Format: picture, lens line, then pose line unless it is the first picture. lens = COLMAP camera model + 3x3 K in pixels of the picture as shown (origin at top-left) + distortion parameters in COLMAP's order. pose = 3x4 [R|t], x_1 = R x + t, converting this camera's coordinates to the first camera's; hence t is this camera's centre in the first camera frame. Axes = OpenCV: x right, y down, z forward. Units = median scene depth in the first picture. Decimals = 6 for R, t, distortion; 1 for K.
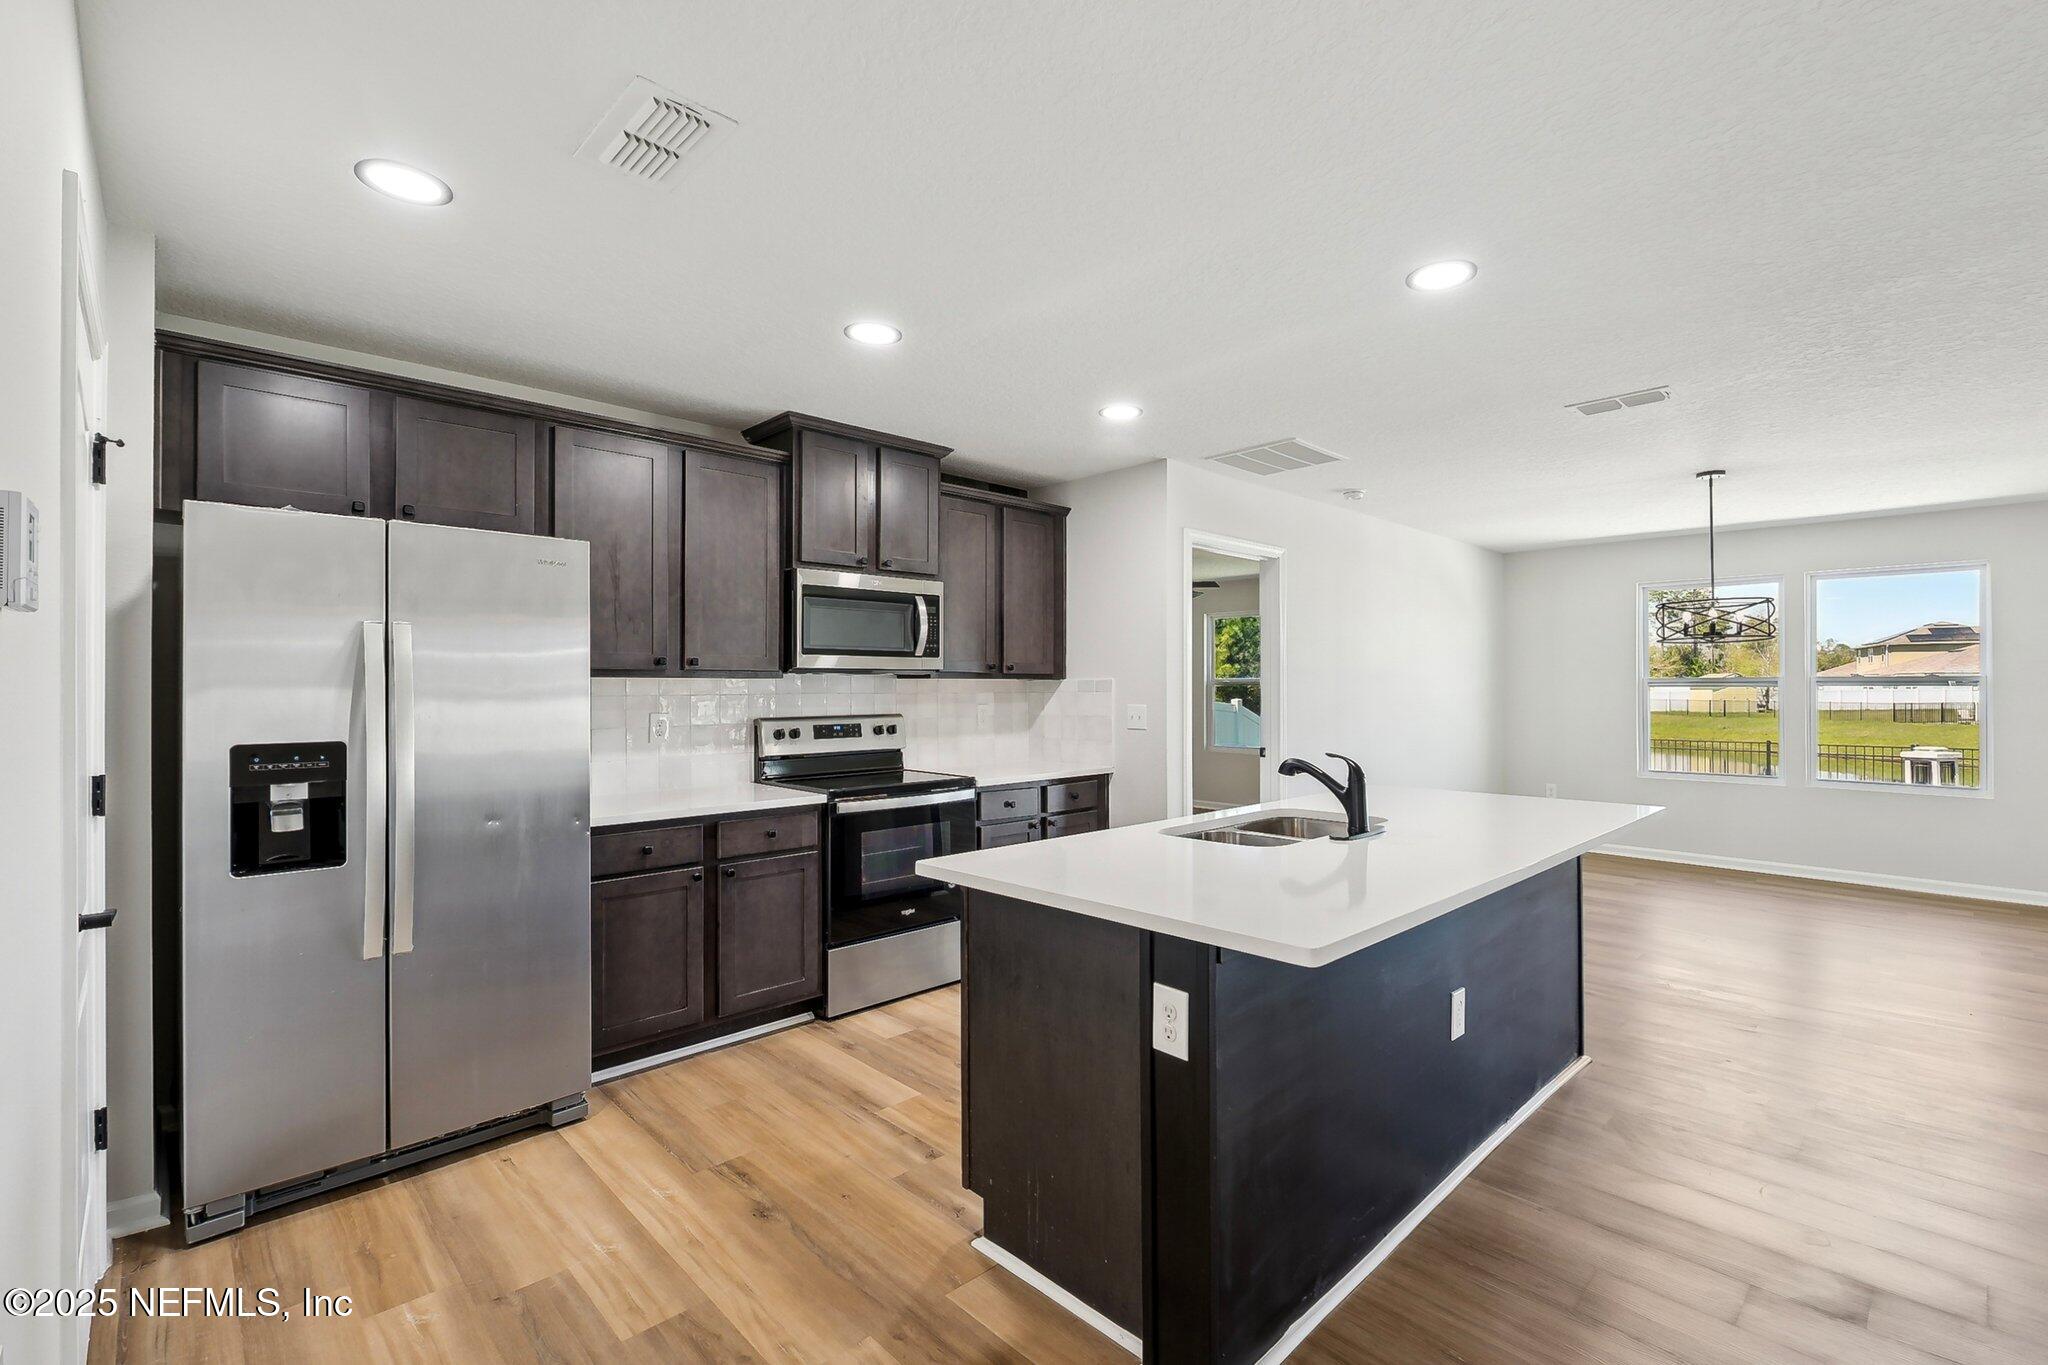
lens RADIAL K [[902.7, 0, 1038.7], [0, 902.7, 673.0], [0, 0, 1]] dist [0.001164, 0.000752]
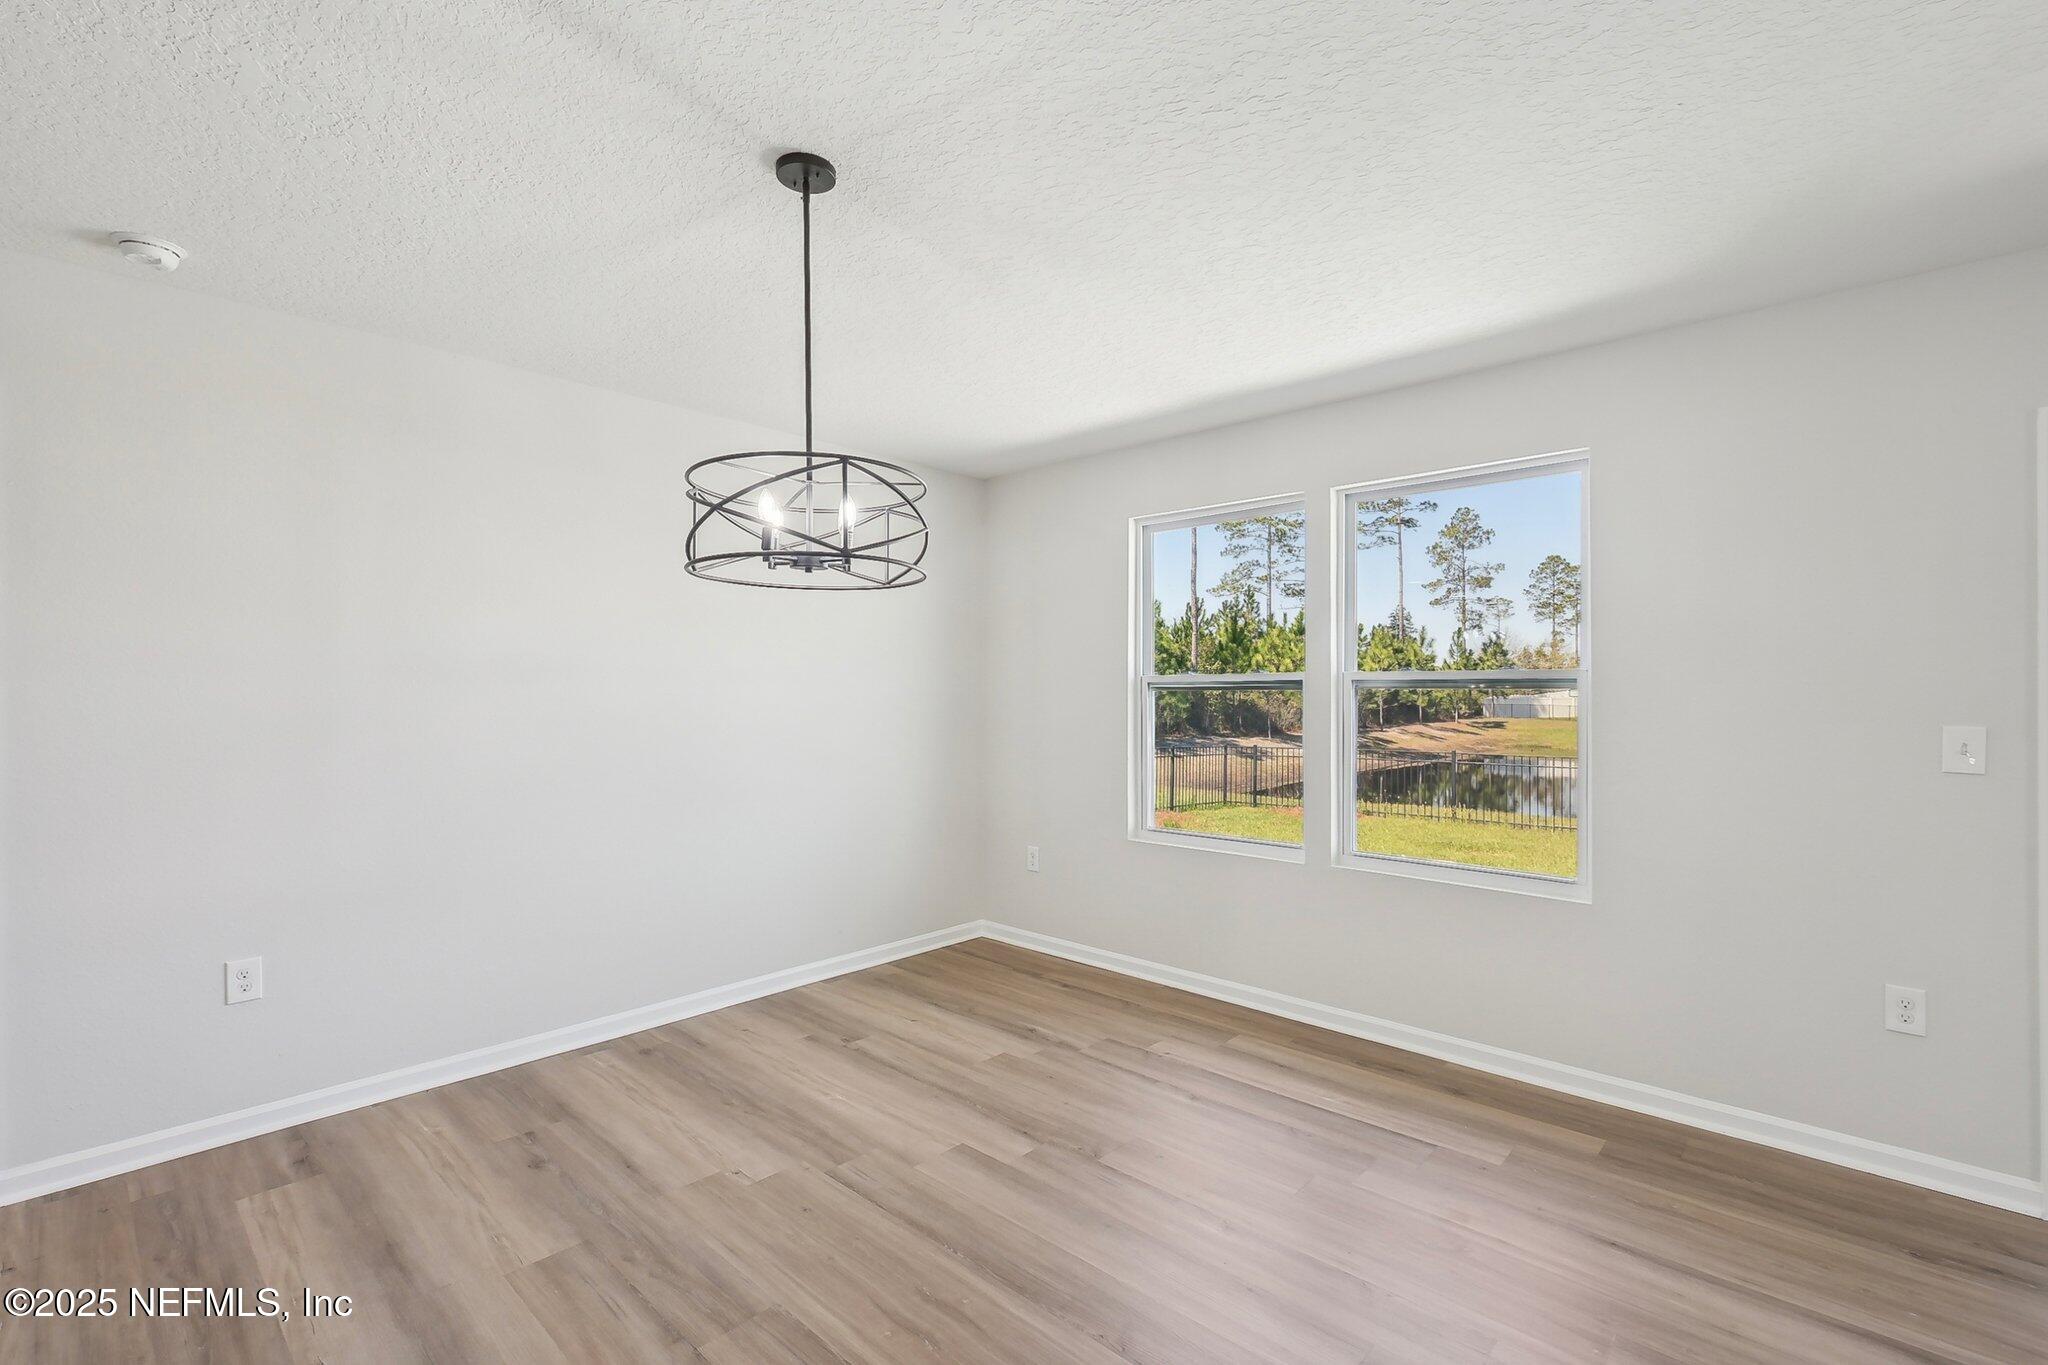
lens RADIAL K [[902.7, 0, 1045.0], [0, 902.7, 683.1], [0, 0, 1]] dist [0.001164, 0.000752]
pose [[0.998133, 0.002388, 0.061031, 0.944200], [-0.002784, 0.999976, 0.006402, 0.010627], [-0.061014, -0.006560, 0.998115, 0.663780]]
